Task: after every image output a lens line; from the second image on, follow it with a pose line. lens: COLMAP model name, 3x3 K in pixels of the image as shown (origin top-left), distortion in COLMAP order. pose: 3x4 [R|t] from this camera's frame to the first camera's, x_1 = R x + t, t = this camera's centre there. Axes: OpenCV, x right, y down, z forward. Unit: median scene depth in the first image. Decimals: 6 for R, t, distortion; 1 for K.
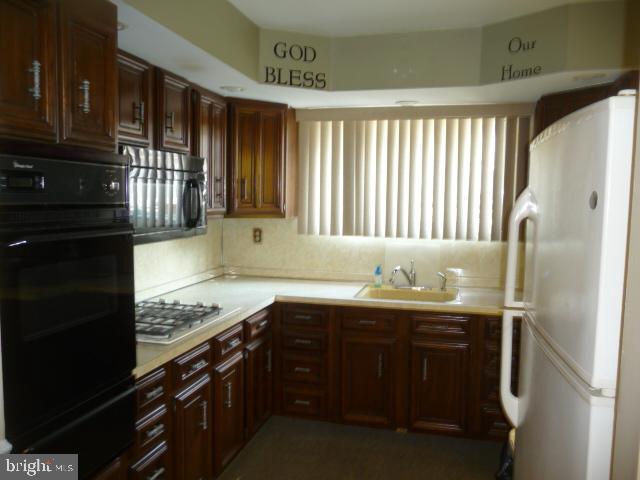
lens RADIAL K [[518.1, 0, 320.0], [0, 518.1, 240.0], [0, 0, 1]] dist [-0.001932, 0.008240]
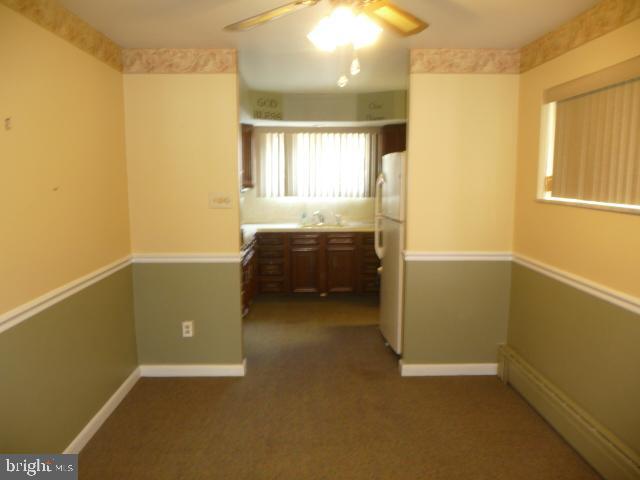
lens RADIAL K [[518.1, 0, 320.0], [0, 518.1, 240.0], [0, 0, 1]] dist [-0.001932, 0.008240]
pose [[0.961106, -0.048888, 0.271818, -0.383947], [0.035343, 0.997888, 0.054511, 0.054171], [-0.273909, -0.042784, 0.960804, -0.889664]]
